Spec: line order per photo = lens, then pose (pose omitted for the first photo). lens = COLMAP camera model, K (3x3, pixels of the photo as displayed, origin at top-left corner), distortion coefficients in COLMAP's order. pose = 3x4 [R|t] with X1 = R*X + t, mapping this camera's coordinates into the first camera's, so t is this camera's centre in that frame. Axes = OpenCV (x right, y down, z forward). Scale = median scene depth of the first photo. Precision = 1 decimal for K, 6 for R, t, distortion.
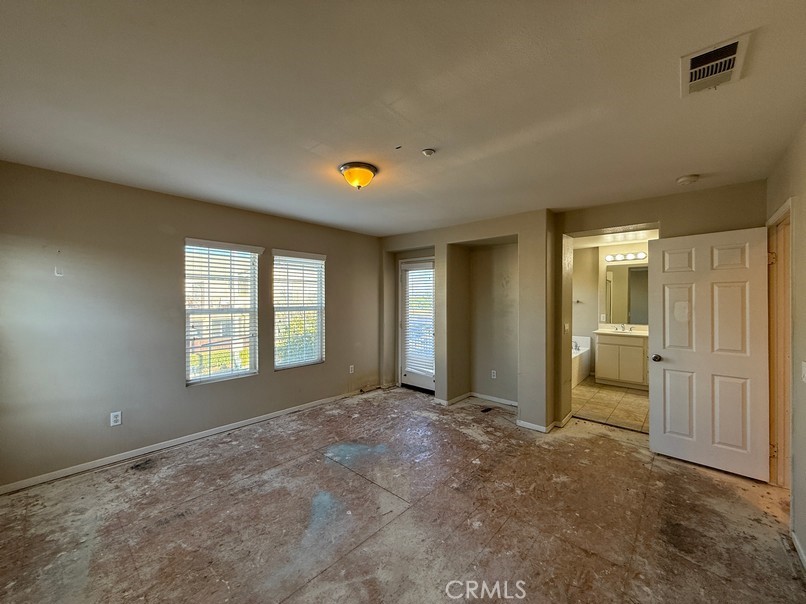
lens RADIAL K [[320.1, 0, 400.5], [0, 320.1, 302.1], [0, 0, 1]] dist [-0.001021, -0.000116]
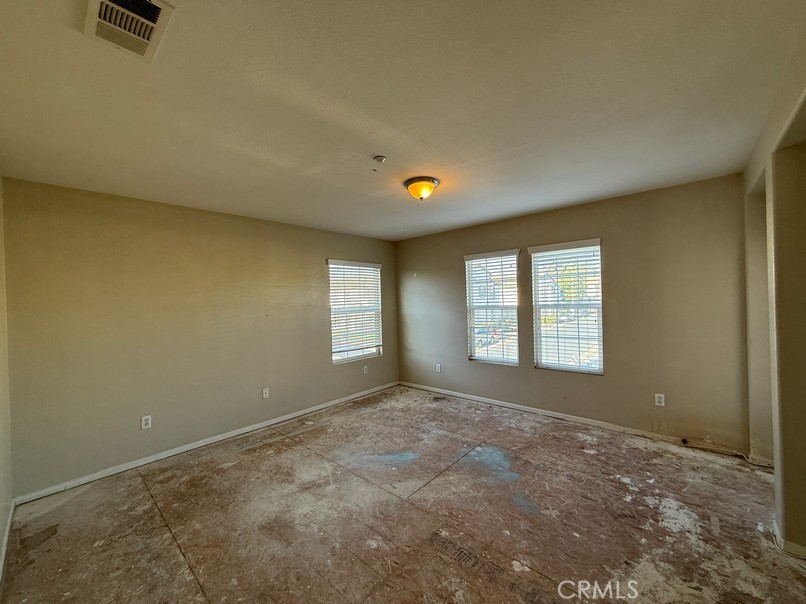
lens RADIAL K [[320.1, 0, 400.5], [0, 320.1, 302.1], [0, 0, 1]] dist [-0.001021, -0.000116]
pose [[-0.006934, 0.002742, -0.999972, 0.691767], [0.020999, 0.999776, 0.002595, -0.003552], [0.999755, -0.020980, -0.006990, 0.654365]]
